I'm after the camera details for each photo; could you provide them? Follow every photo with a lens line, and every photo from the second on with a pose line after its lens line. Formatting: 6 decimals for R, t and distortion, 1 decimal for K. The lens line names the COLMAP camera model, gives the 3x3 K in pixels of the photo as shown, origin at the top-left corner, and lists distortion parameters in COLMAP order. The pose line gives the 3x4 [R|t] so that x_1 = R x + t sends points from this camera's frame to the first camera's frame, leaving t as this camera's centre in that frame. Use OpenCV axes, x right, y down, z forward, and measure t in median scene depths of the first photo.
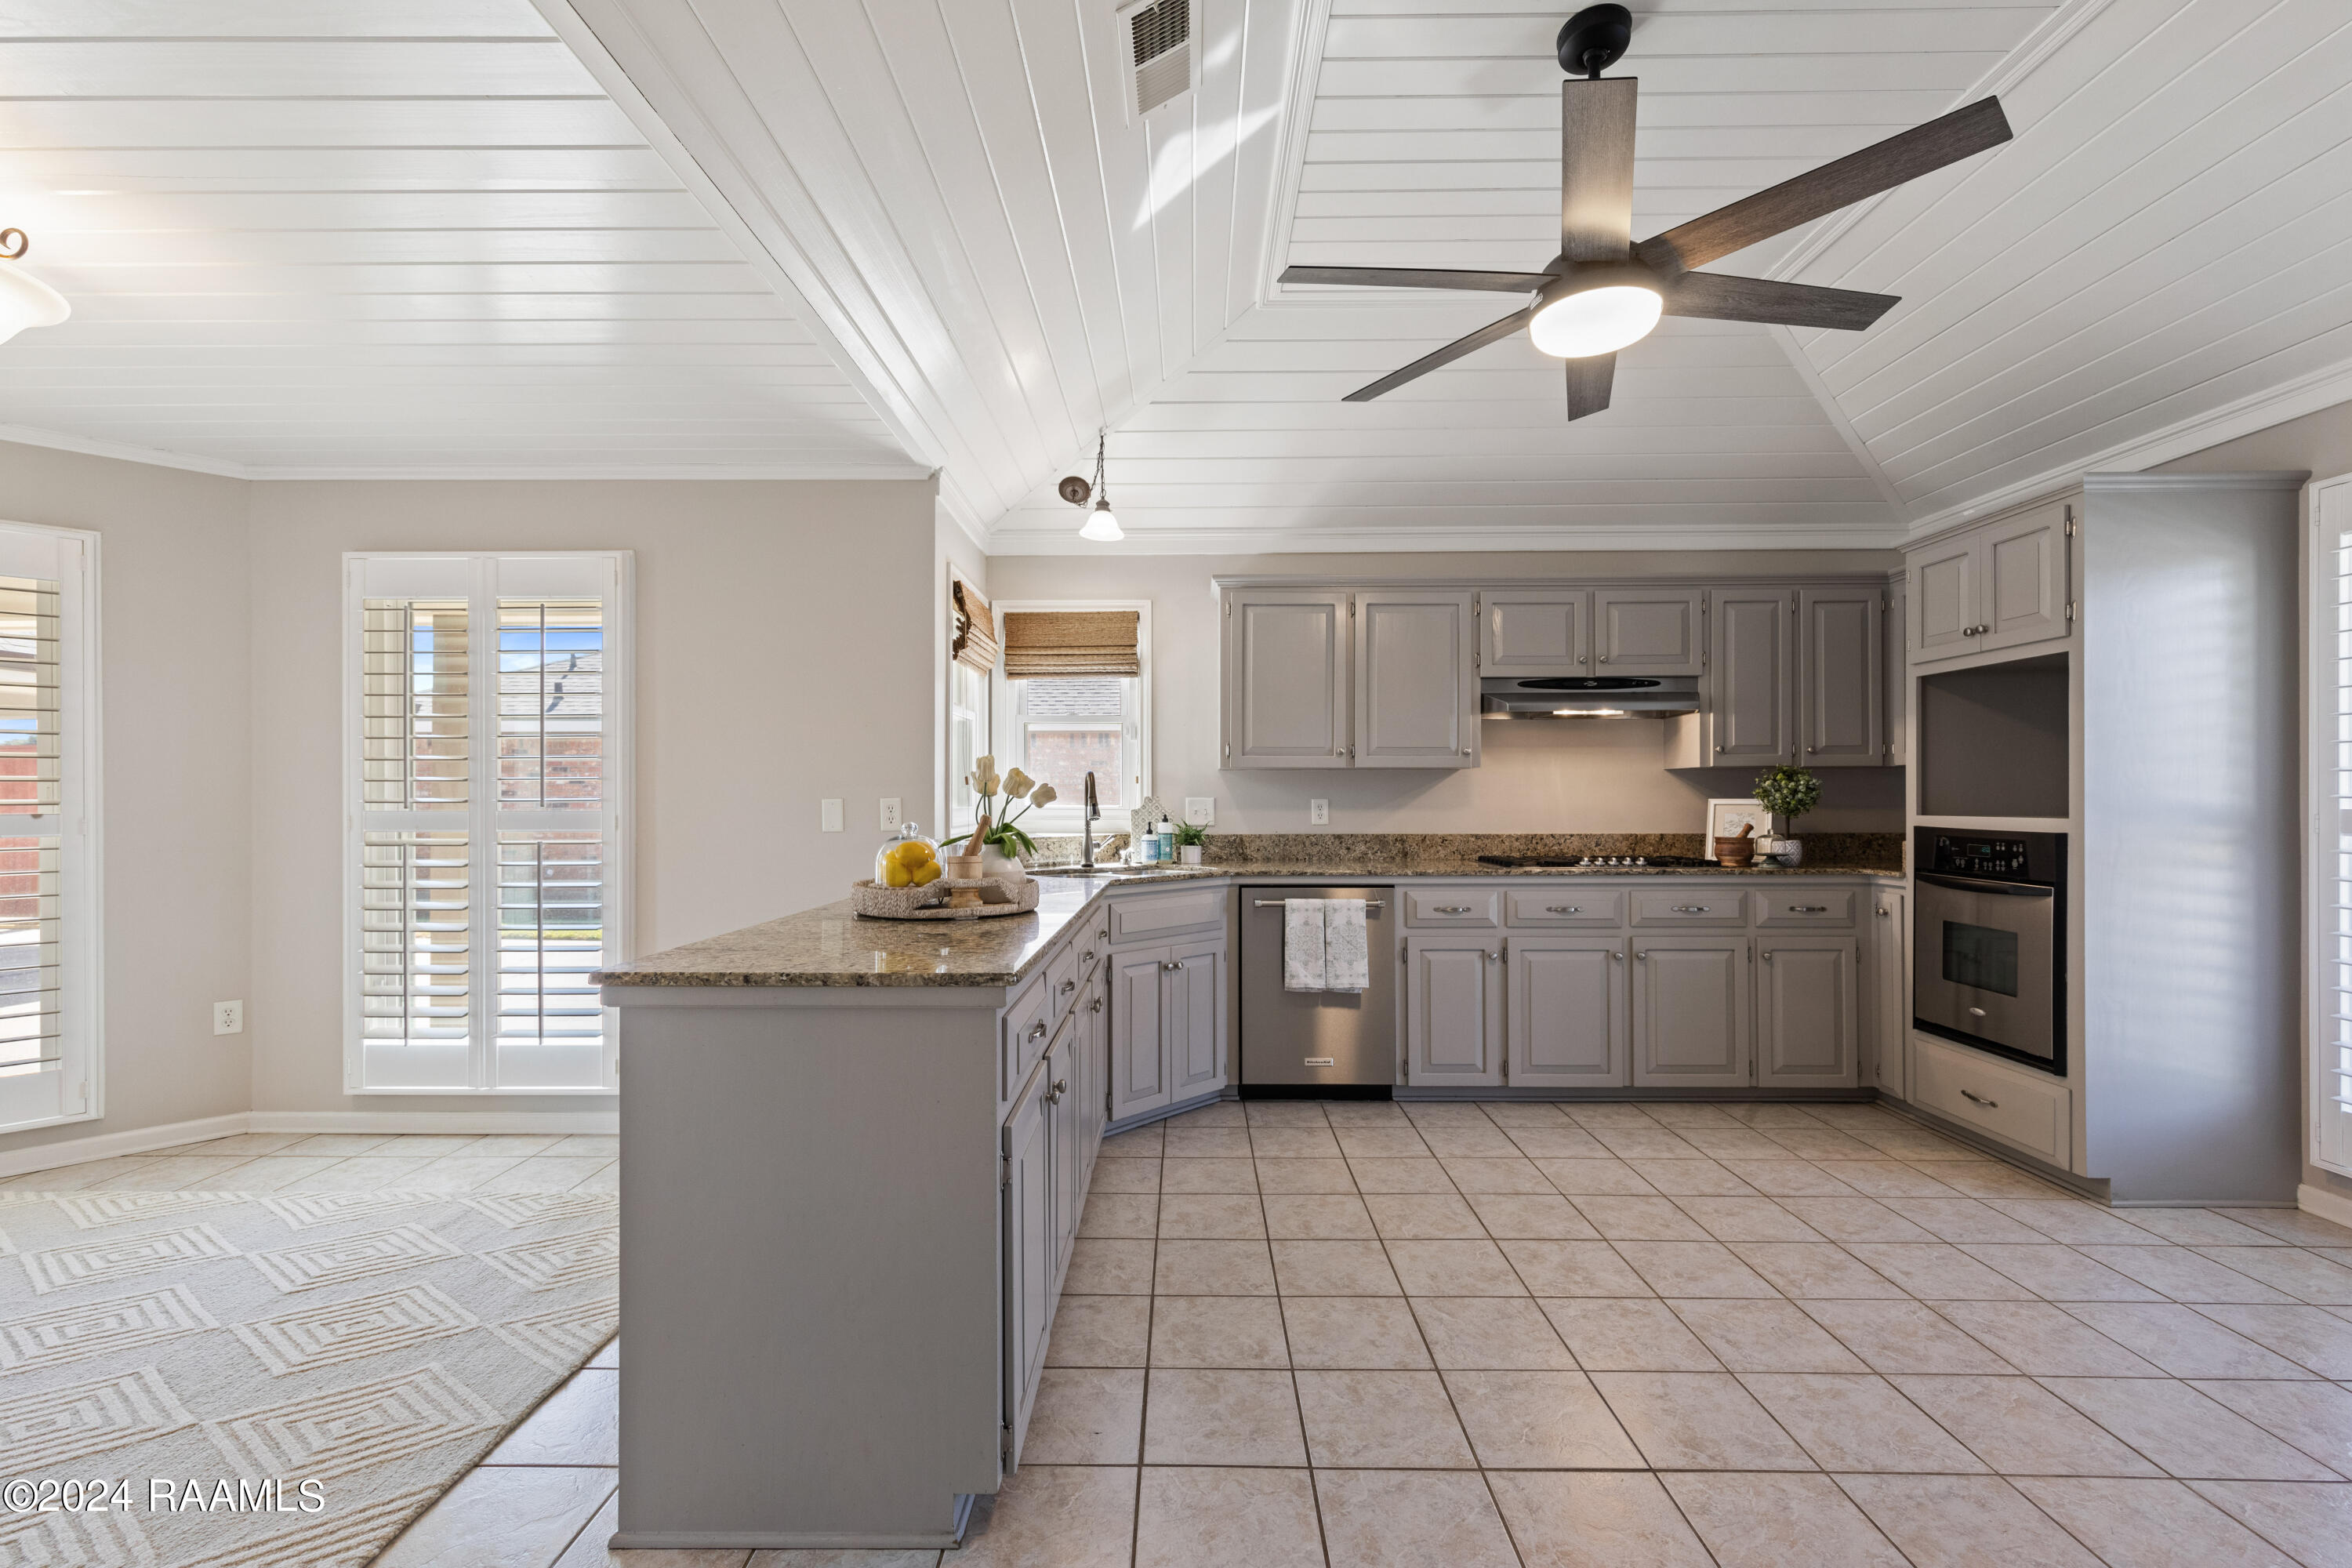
lens RADIAL K [[981.4, 0, 1172.2], [0, 981.4, 795.5], [0, 0, 1]] dist [0.007116, -0.000582]
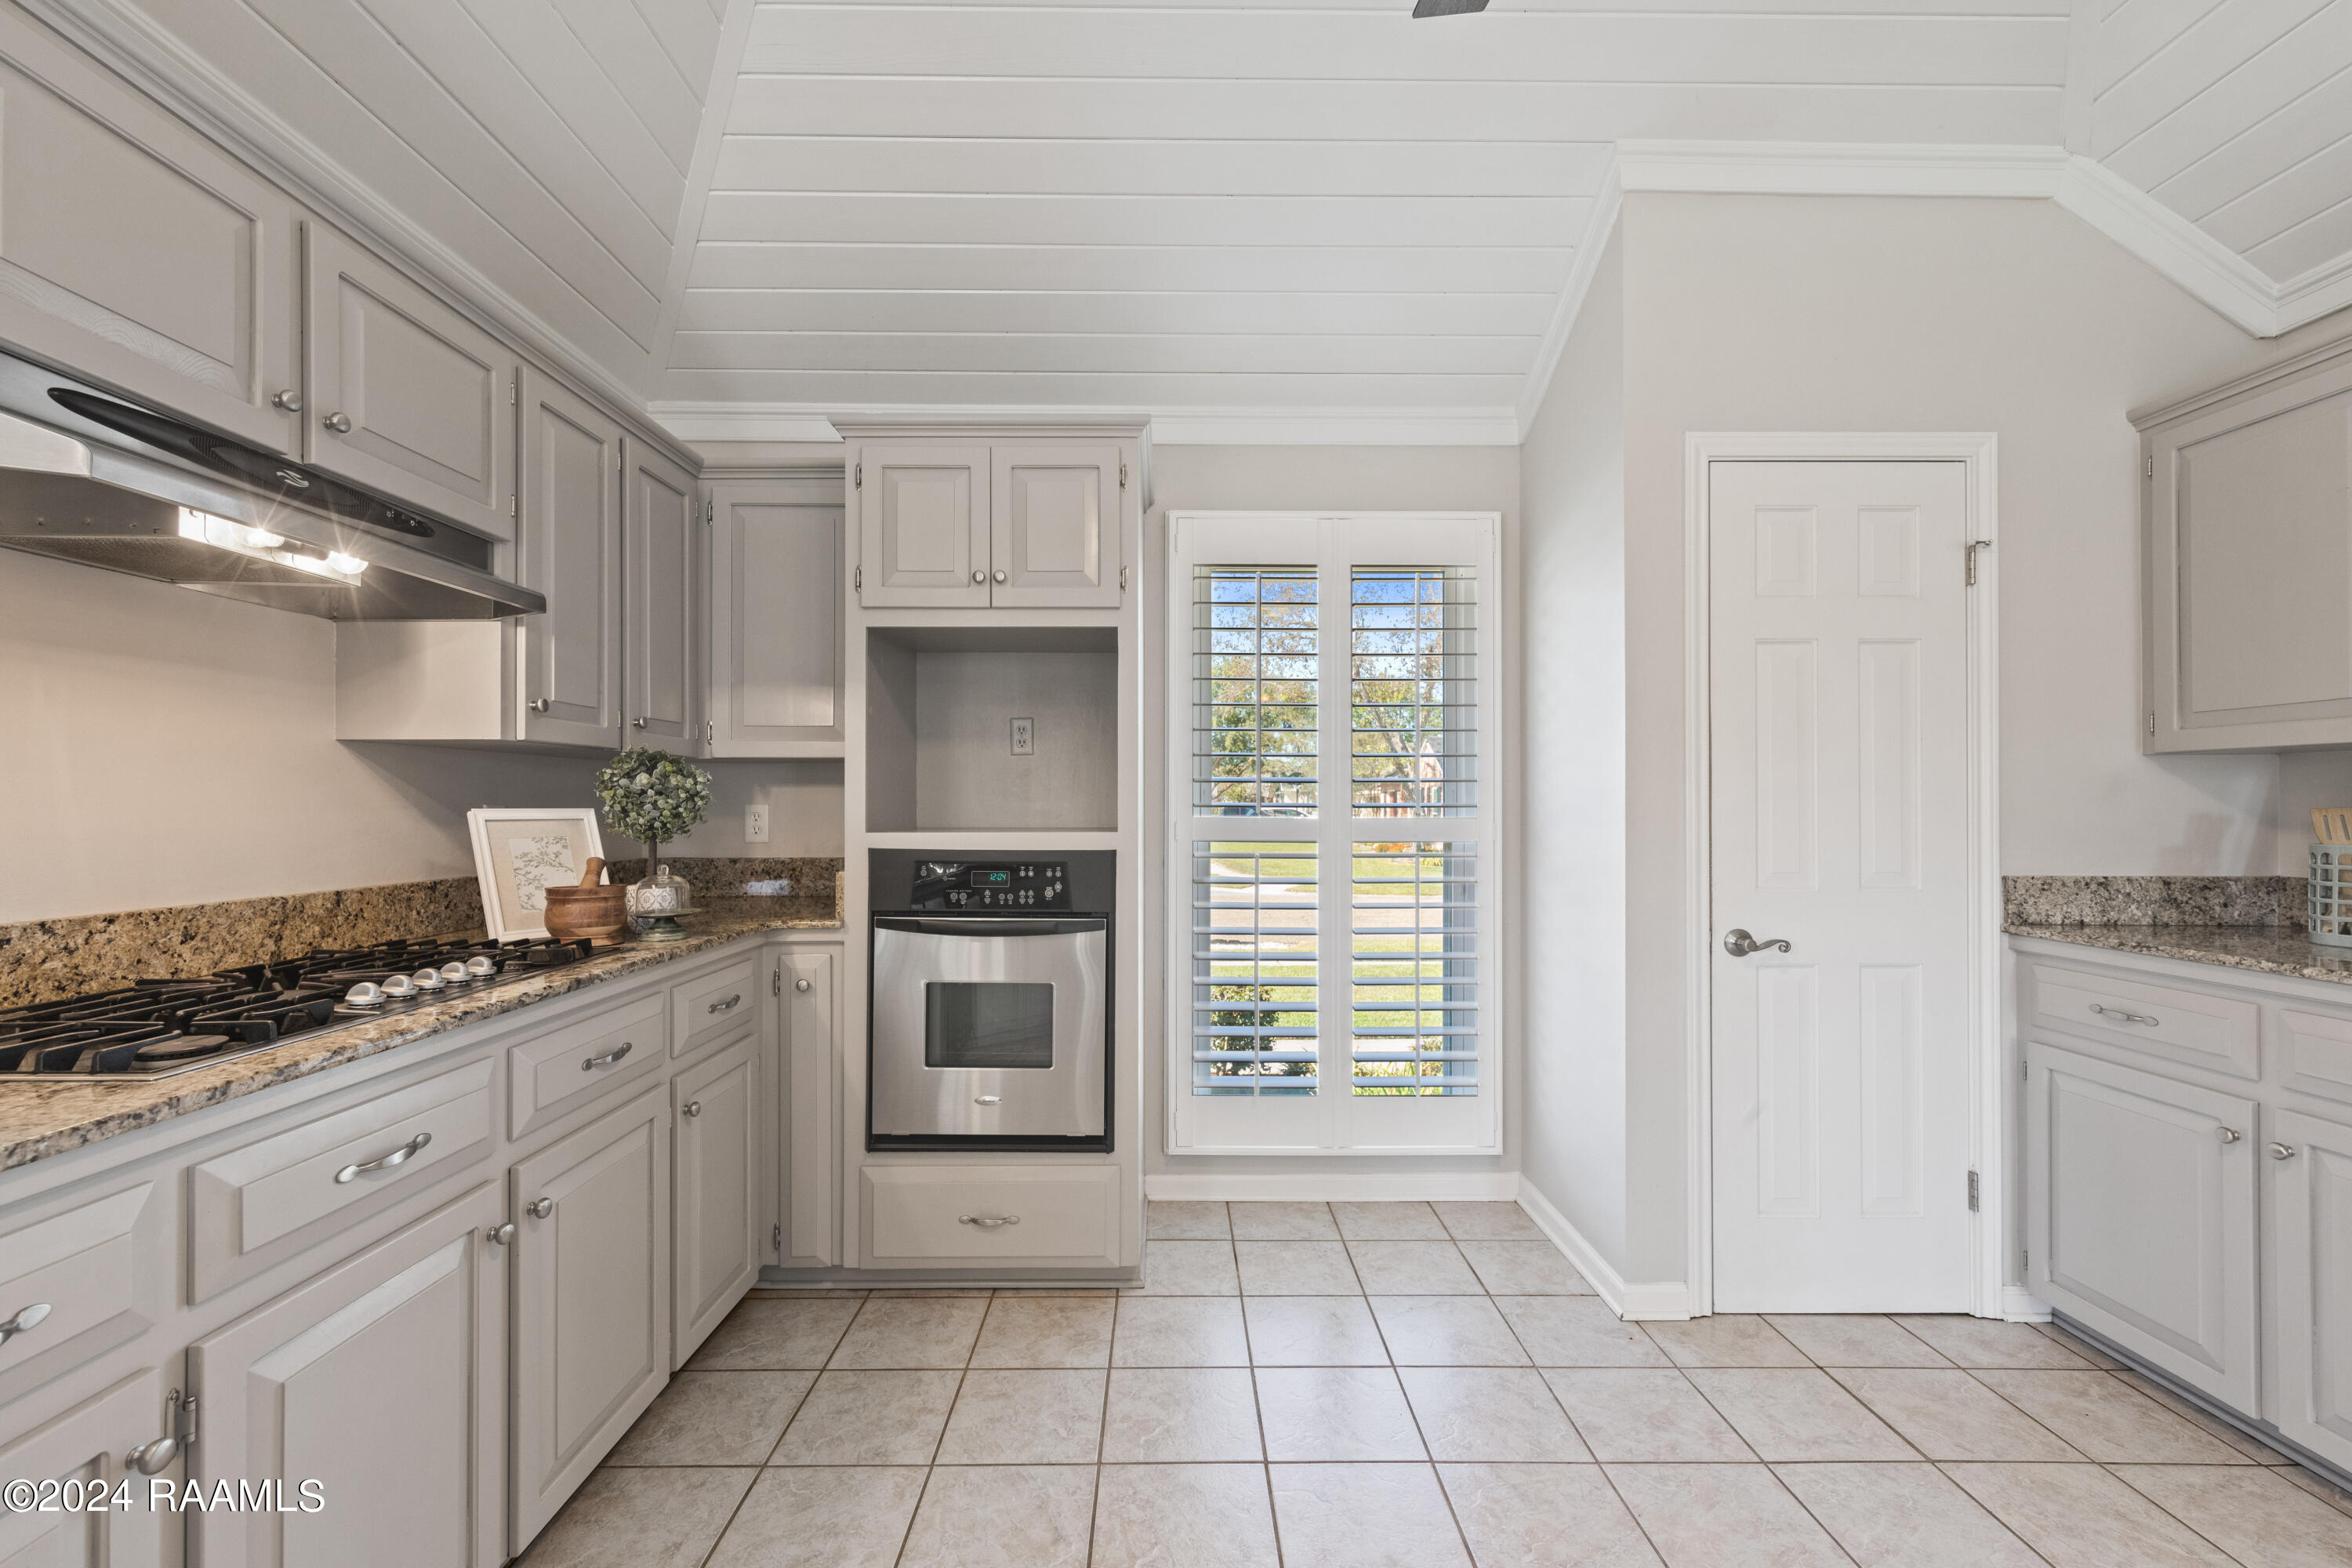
lens RADIAL K [[984.2, 0, 1175.3], [0, 984.2, 801.0], [0, 0, 1]] dist [0.006590, -0.000180]
pose [[-0.023015, 0.007296, 0.999708, 0.075719], [-0.002184, 0.999971, -0.007349, 0.002880], [-0.999733, -0.002353, -0.022998, 0.776485]]
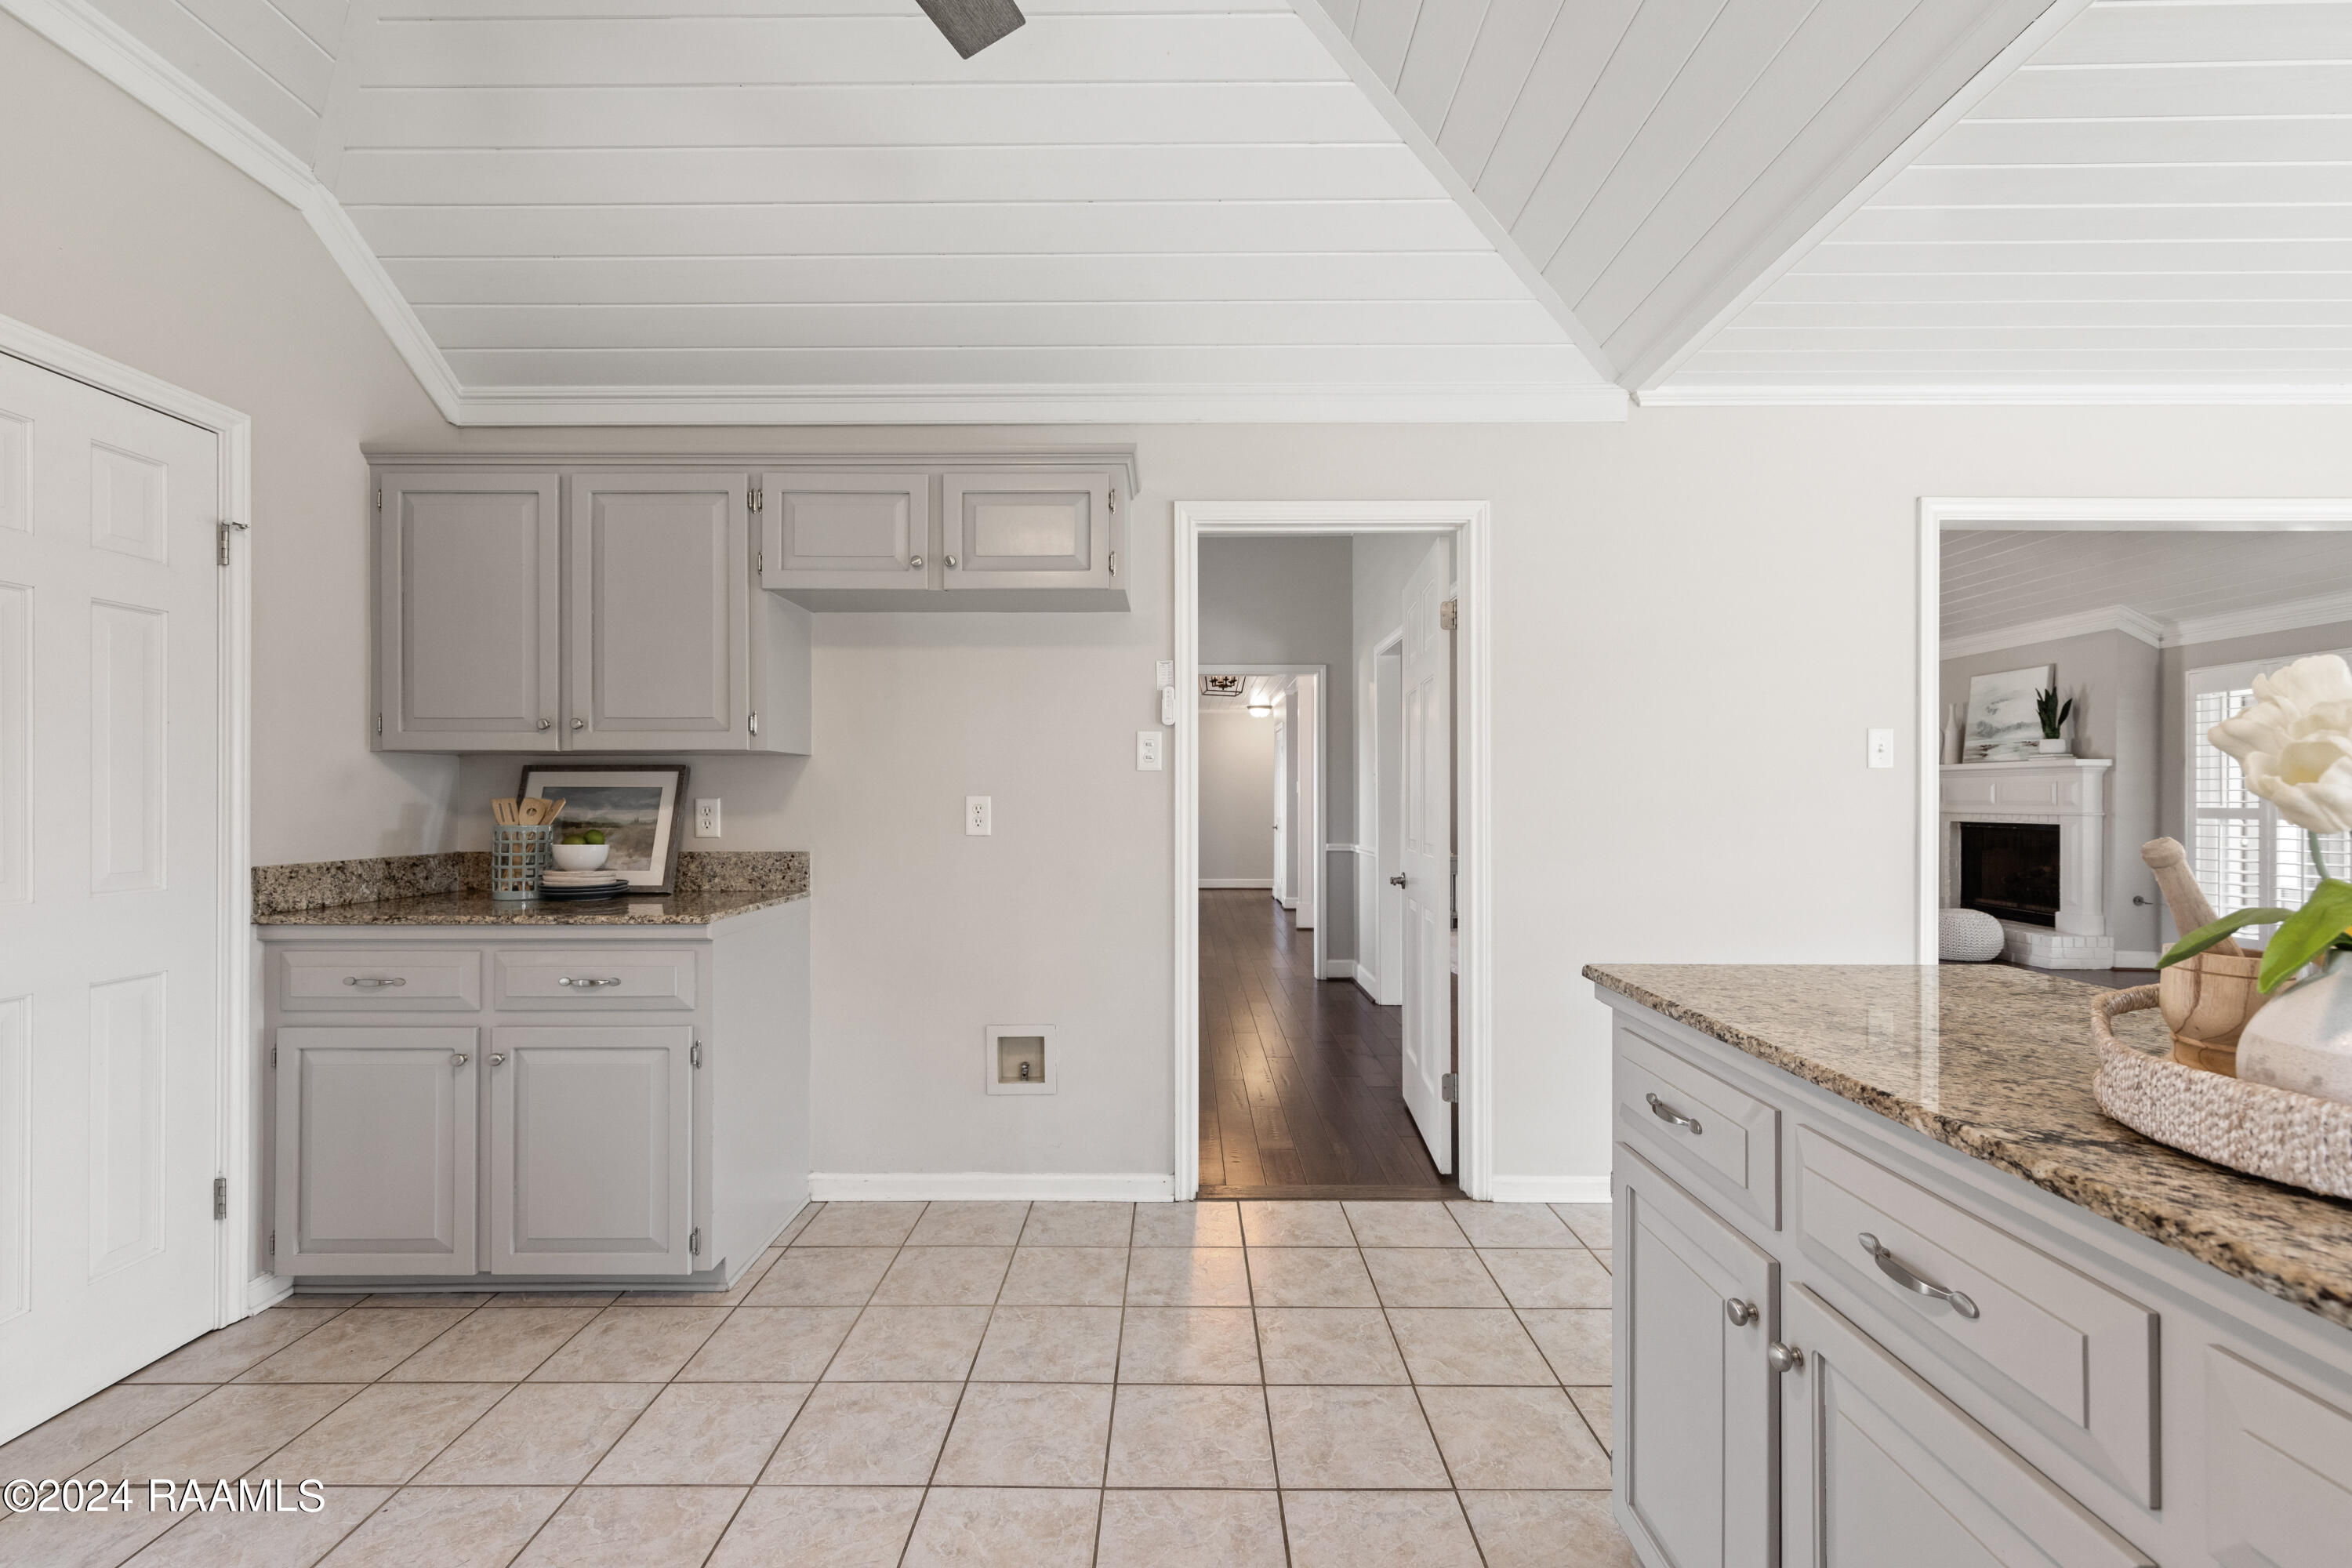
lens RADIAL K [[981.8, 0, 1175.0], [0, 981.8, 794.8], [0, 0, 1]] dist [0.005654, -0.000376]
pose [[-0.999963, 0.000493, -0.008630, 0.118578], [0.000531, 0.999990, -0.004355, 0.002294], [0.008628, -0.004359, -0.999953, 0.861590]]
